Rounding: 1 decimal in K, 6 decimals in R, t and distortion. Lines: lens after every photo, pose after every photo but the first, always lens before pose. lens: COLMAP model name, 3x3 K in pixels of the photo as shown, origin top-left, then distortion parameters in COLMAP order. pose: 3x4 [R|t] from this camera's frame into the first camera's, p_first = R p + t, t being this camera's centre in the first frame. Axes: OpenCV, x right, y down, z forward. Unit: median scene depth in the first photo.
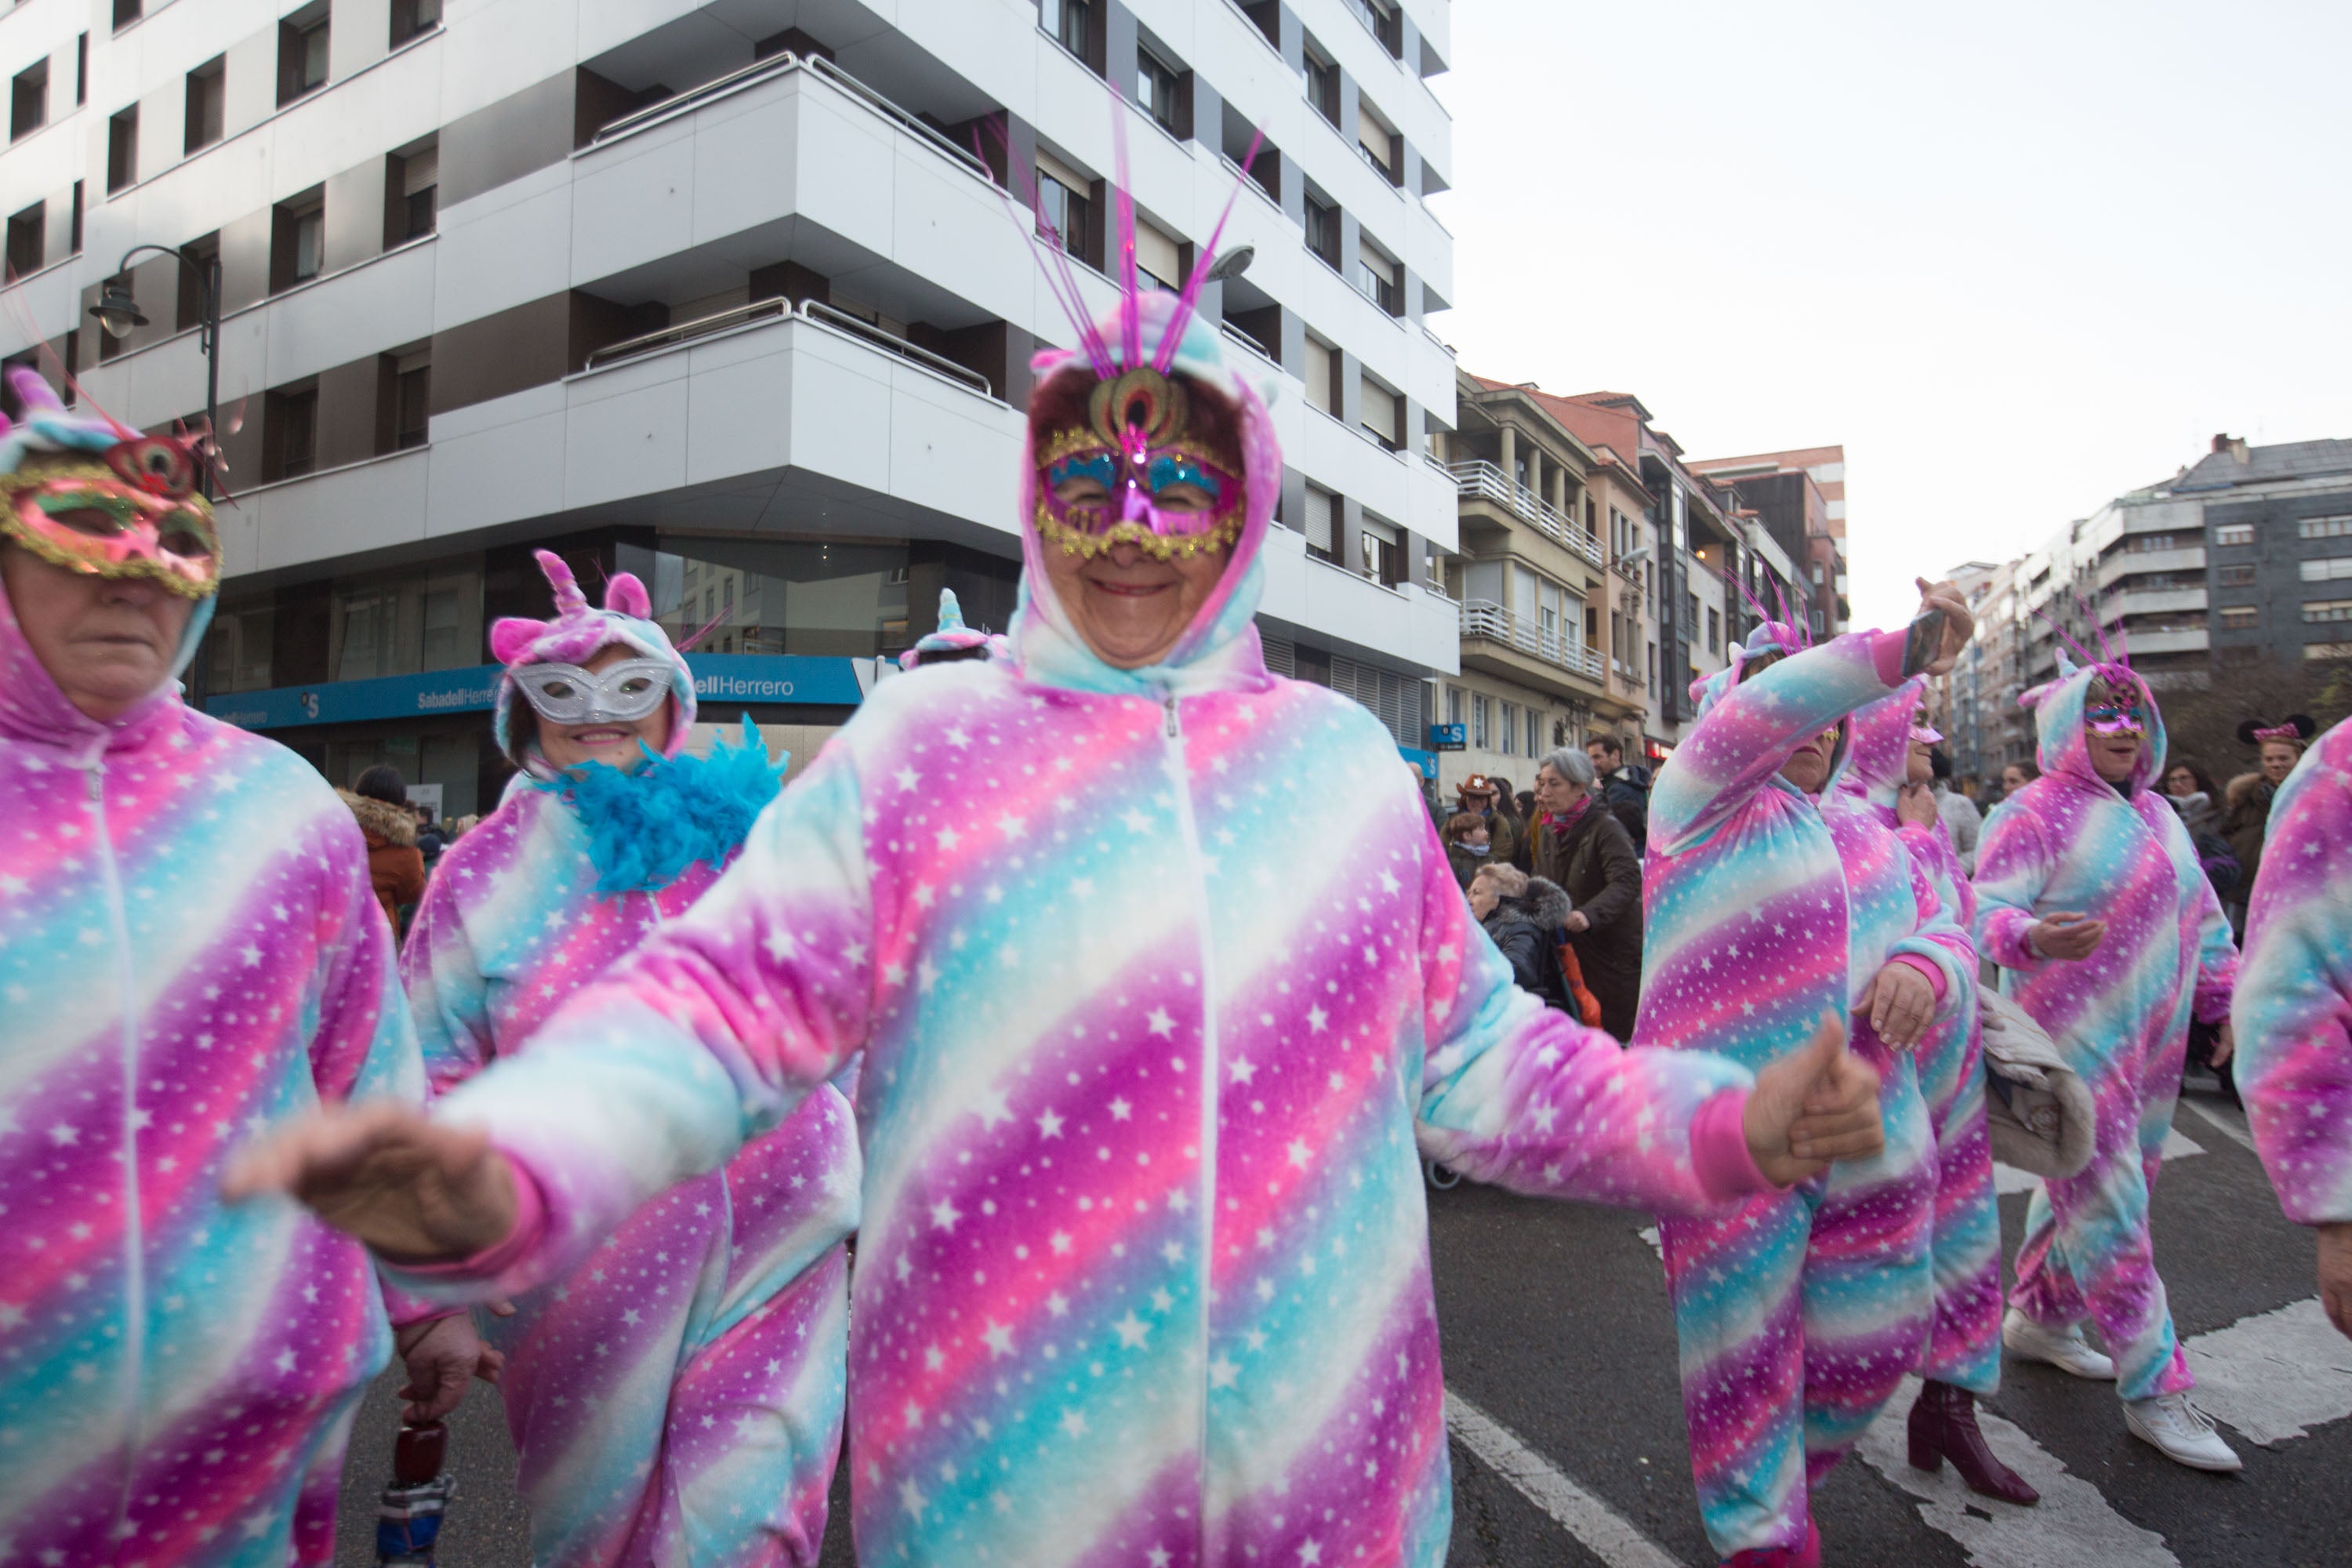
lens RADIAL K [[1434.1, 0, 1162.3], [0, 1434.1, 788.3], [0, 0, 1]] dist [-0.017302, 0.013602]
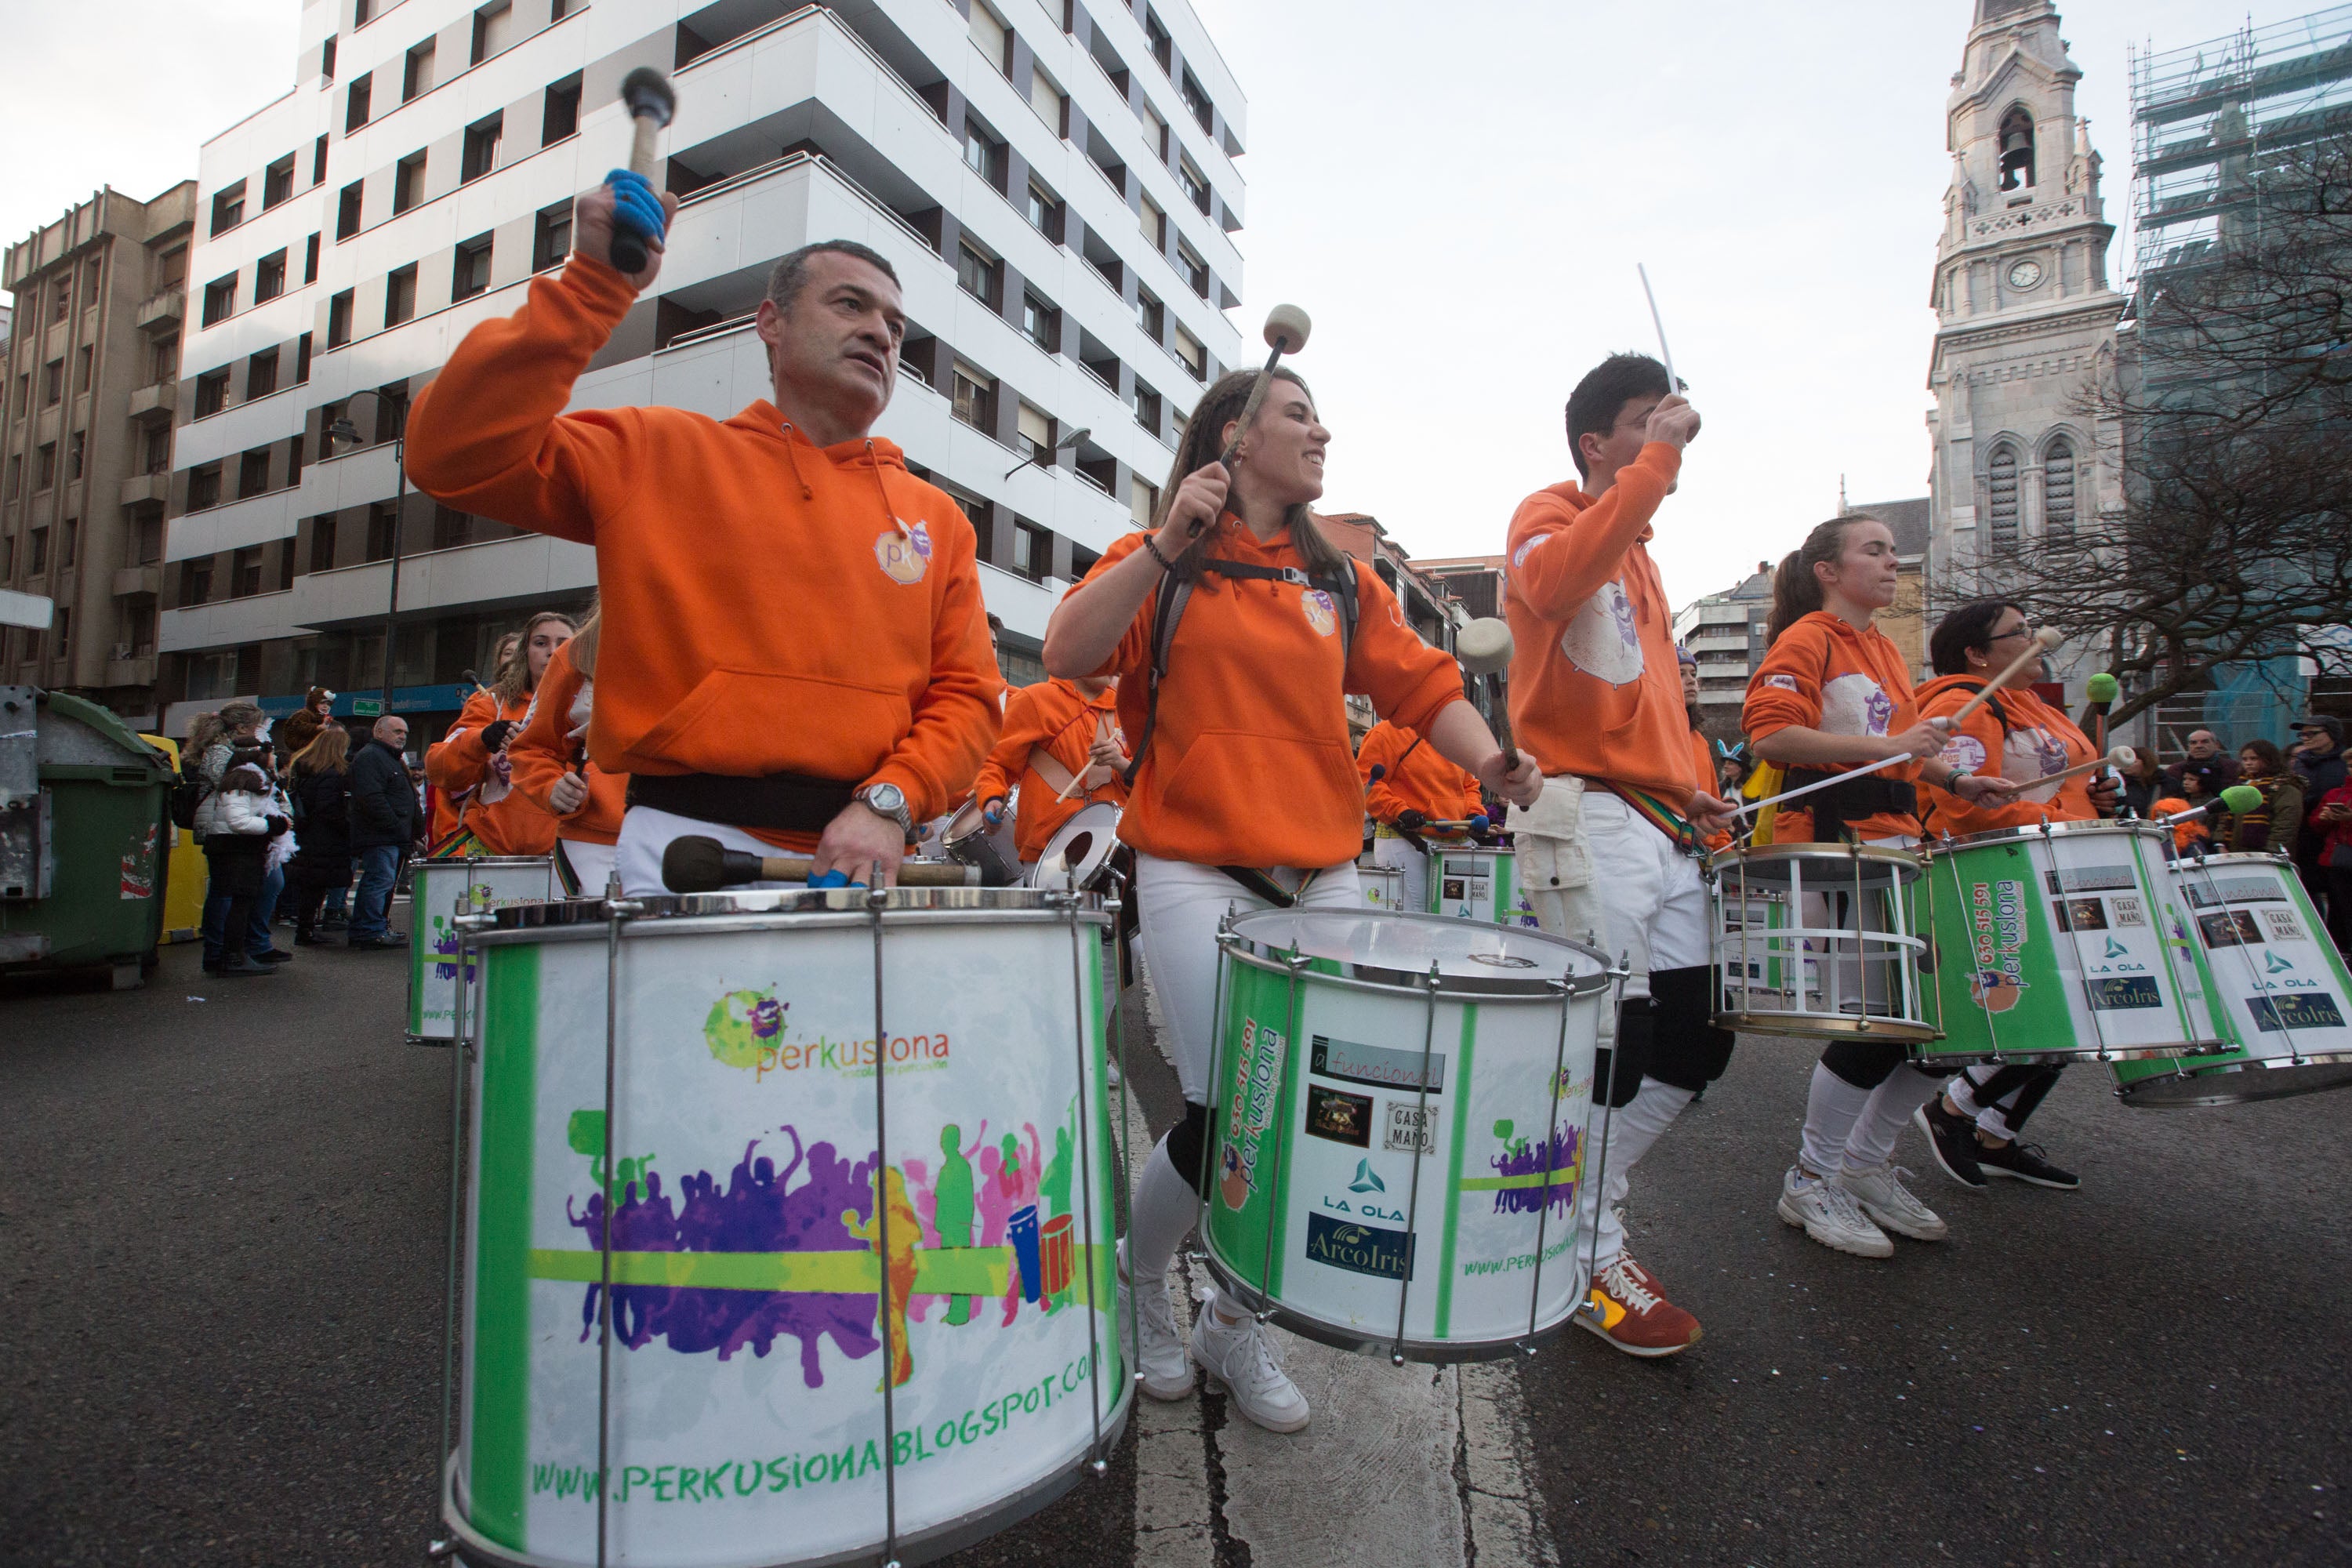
lens RADIAL K [[1057.8, 0, 1156.4], [0, 1057.8, 789.0], [0, 0, 1]] dist [-0.043160, 0.009627]
pose [[0.995657, 0.030121, 0.088093, 0.032554], [-0.031149, 0.999462, 0.010317, 0.004328], [-0.087735, -0.013016, 0.996059, -0.125255]]
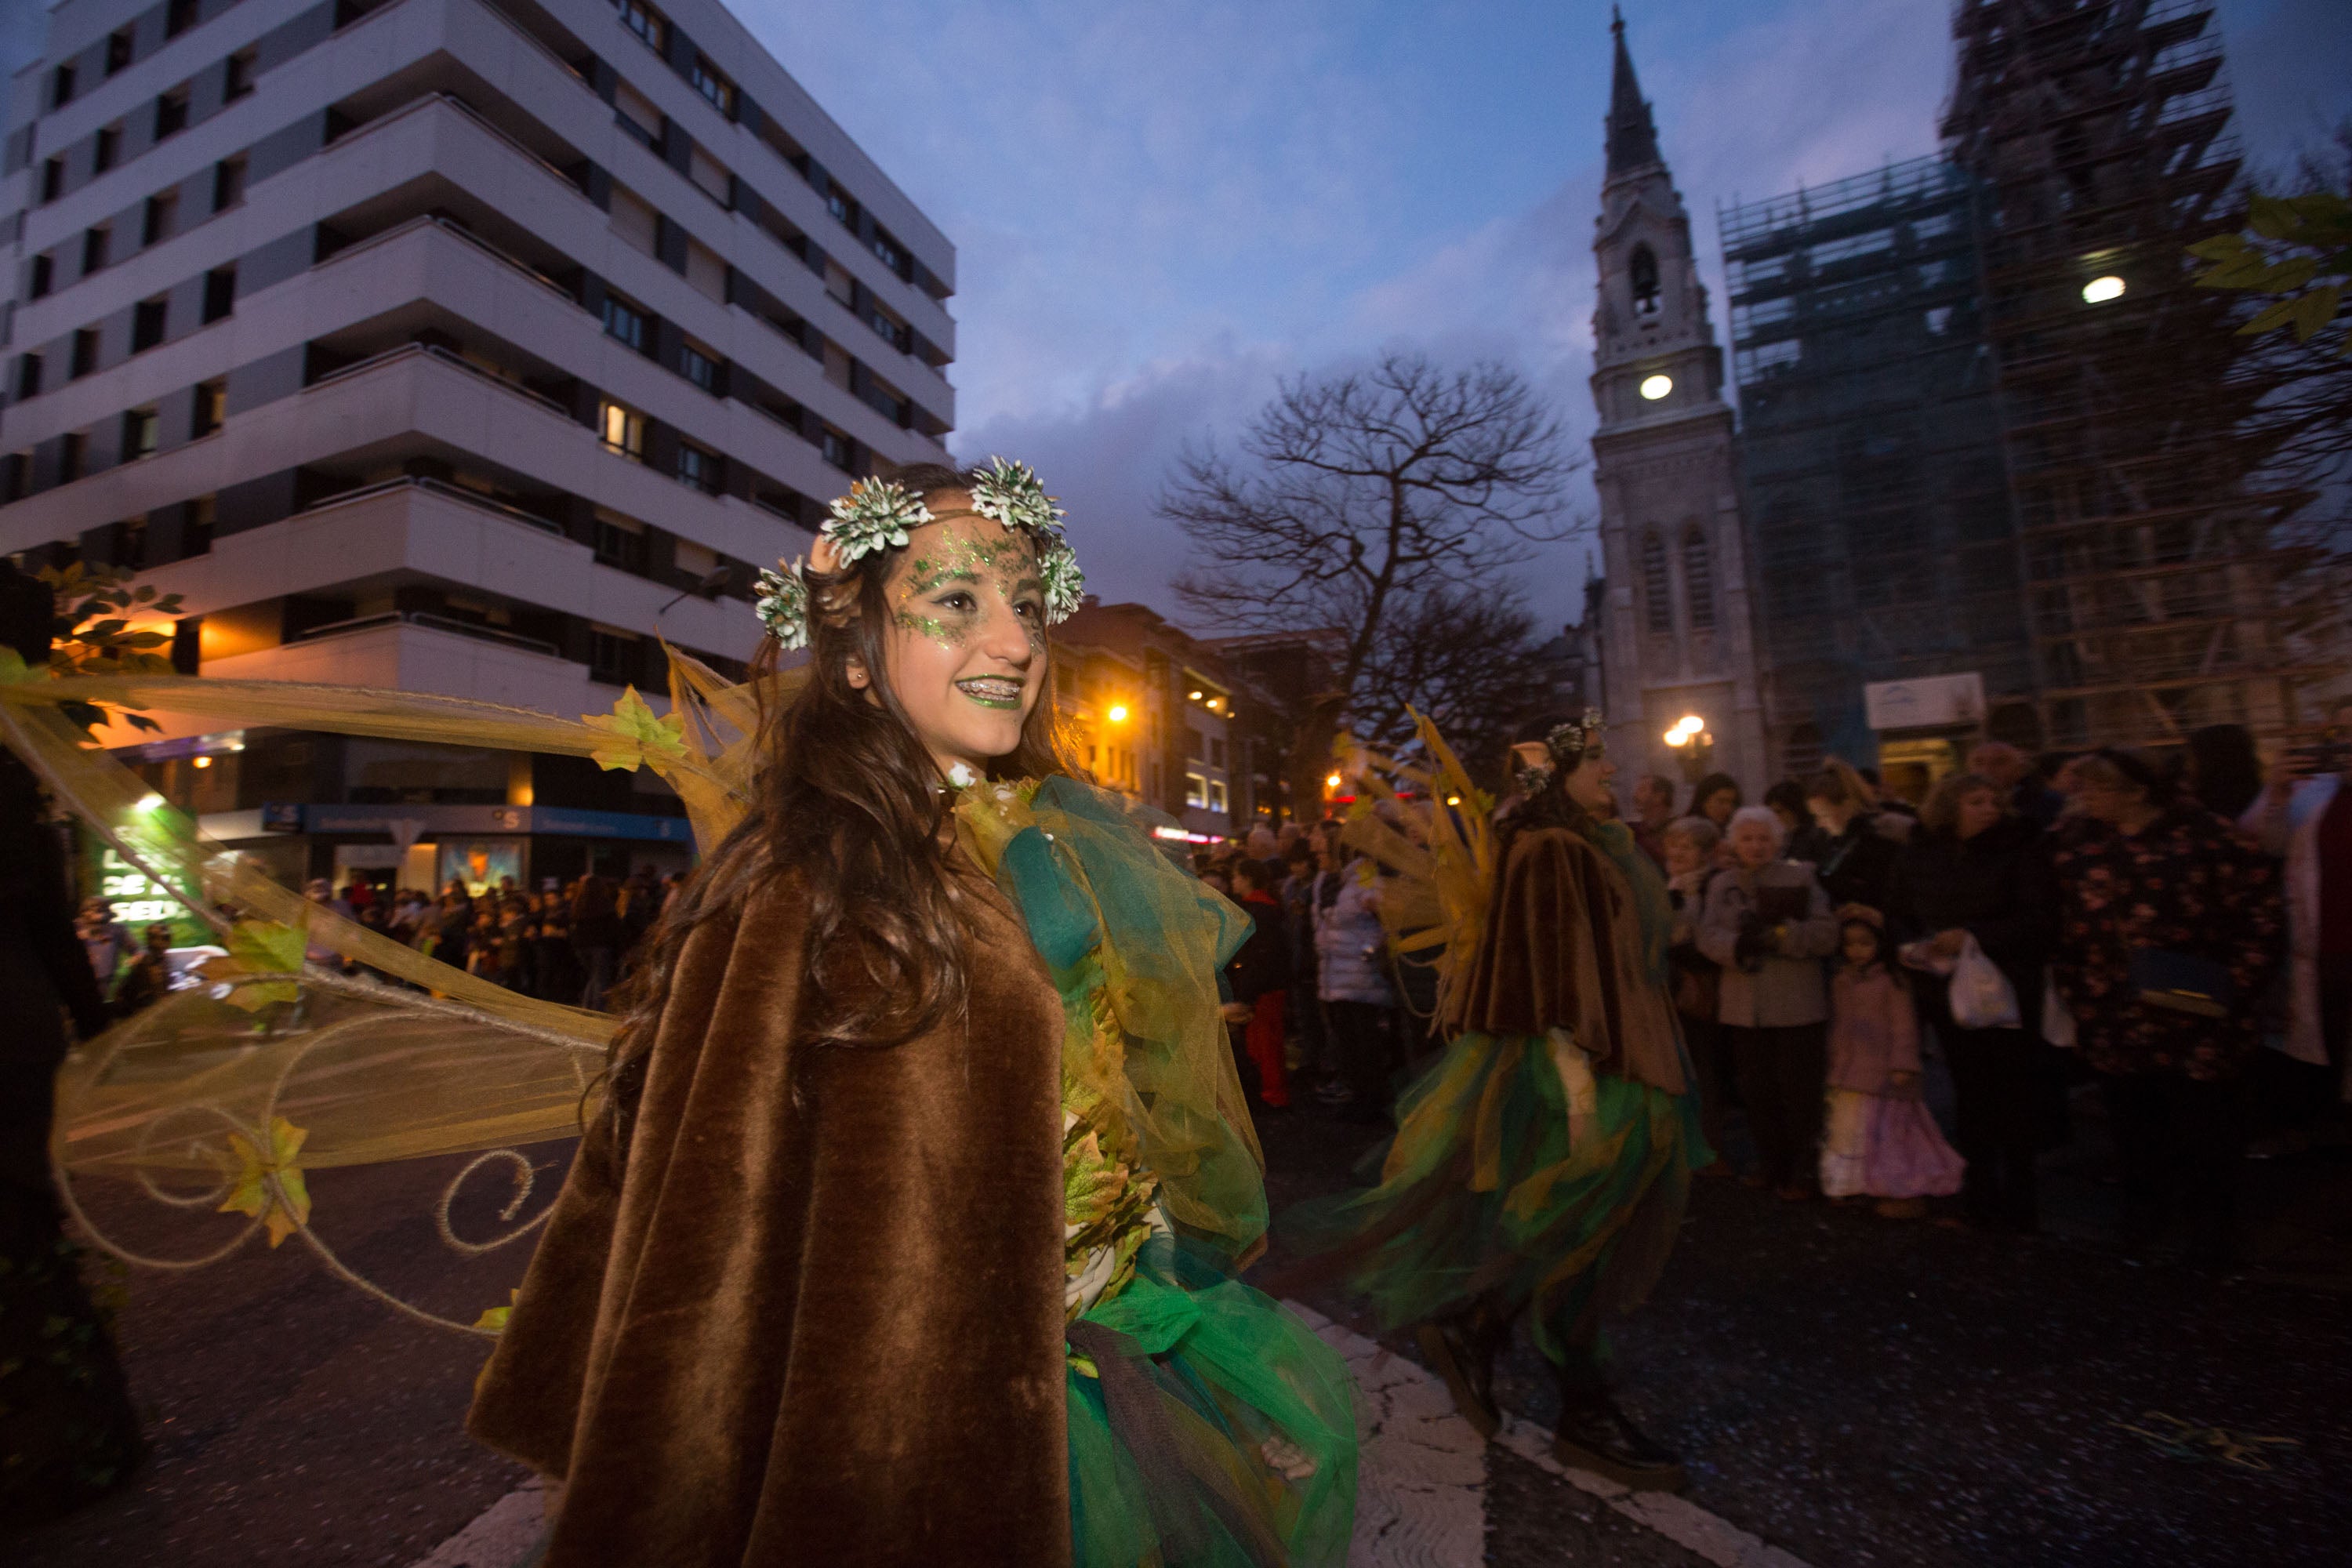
lens RADIAL K [[1057.8, 0, 1184.0], [0, 1057.8, 781.3], [0, 0, 1]] dist [-0.043160, 0.009627]
pose [[0.982298, -0.010019, 0.187058, 0.261777], [0.021571, 0.997976, -0.059825, -0.019474], [-0.186080, 0.062801, 0.980526, -0.254268]]
